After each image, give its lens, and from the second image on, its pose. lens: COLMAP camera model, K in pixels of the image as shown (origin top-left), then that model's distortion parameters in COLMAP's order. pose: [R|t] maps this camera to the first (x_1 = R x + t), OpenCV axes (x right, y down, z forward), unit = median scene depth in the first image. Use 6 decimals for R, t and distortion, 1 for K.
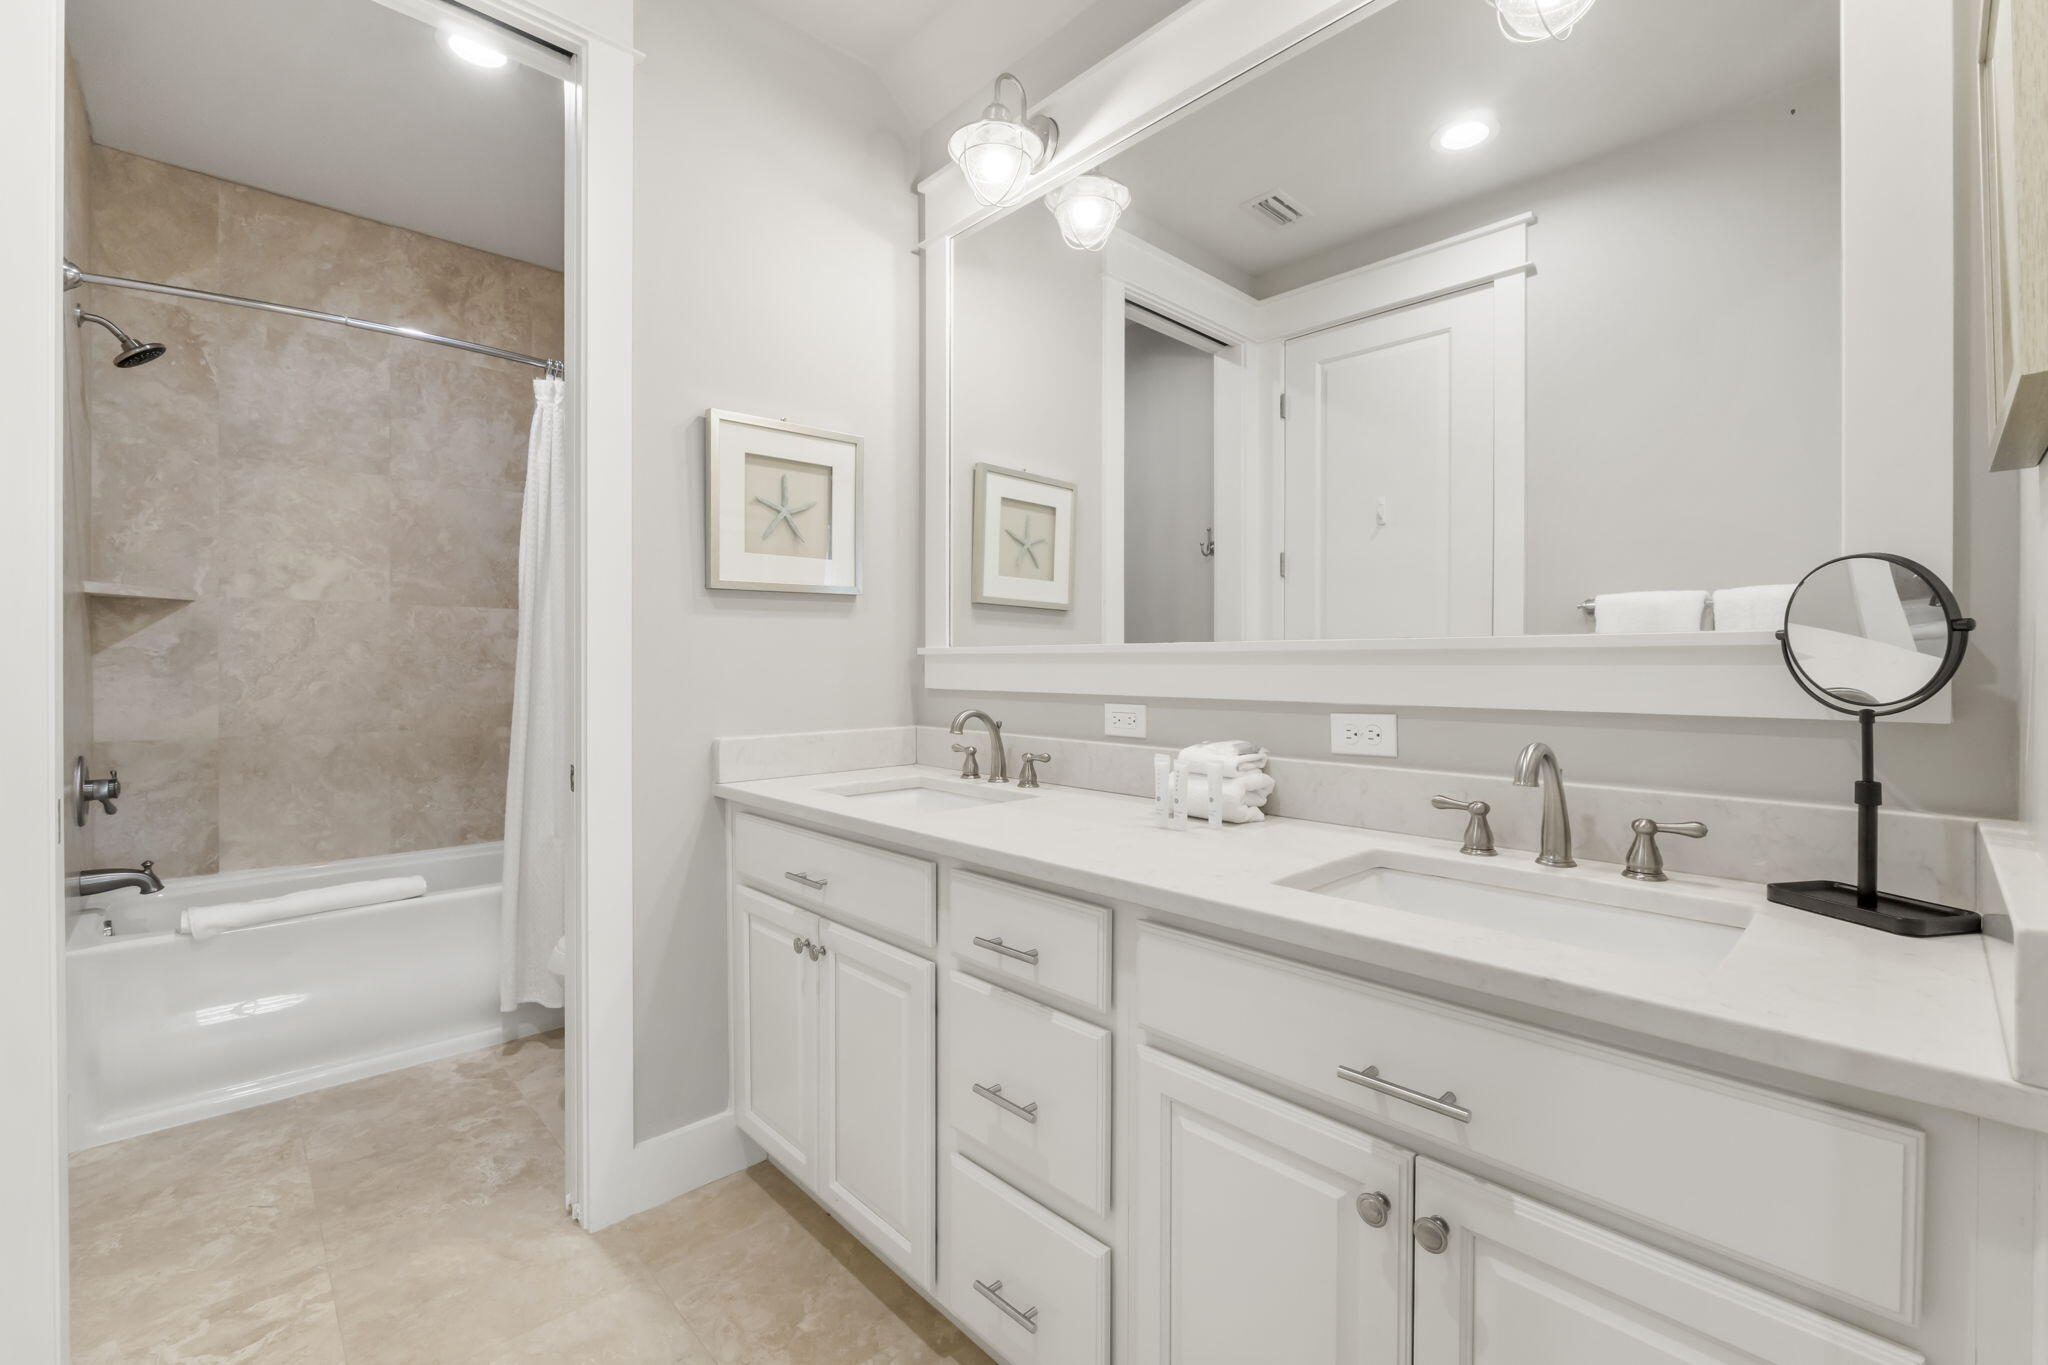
lens RADIAL K [[914.3, 0, 1063.3], [0, 914.3, 679.6], [0, 0, 1]] dist [-0.003822, -0.001919]
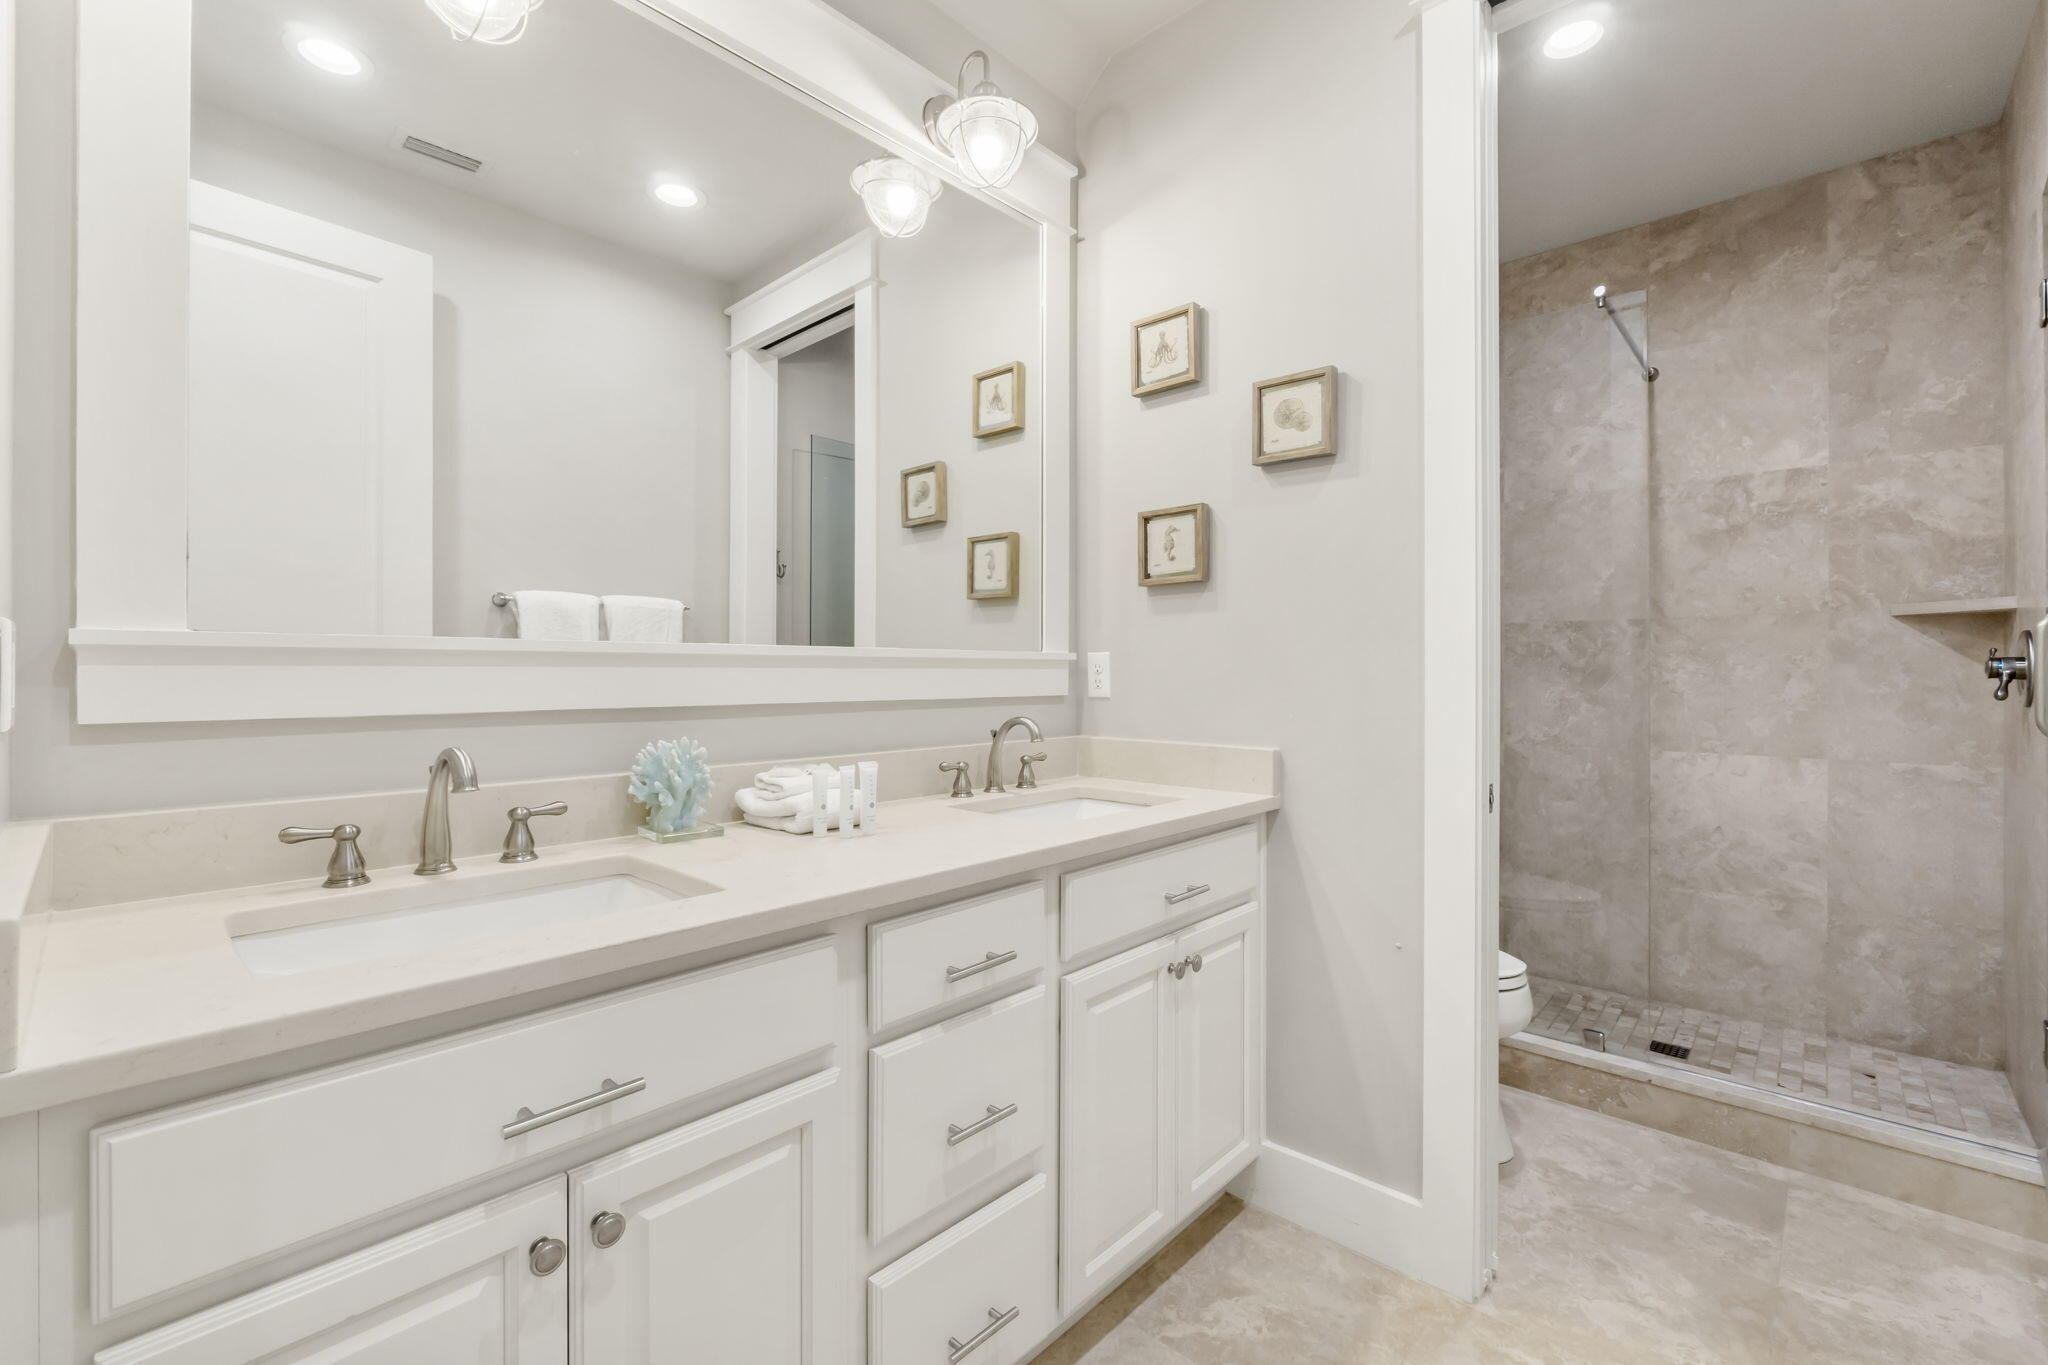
lens RADIAL K [[854.7, 0, 1011.9], [0, 854.7, 679.6], [0, 0, 1]] dist [-0.000087, 0.000894]
pose [[-0.036608, -0.012031, 0.999257, -0.728426], [0.013510, 0.999830, 0.012533, -0.012657], [-0.999238, 0.013958, -0.036439, 0.756408]]
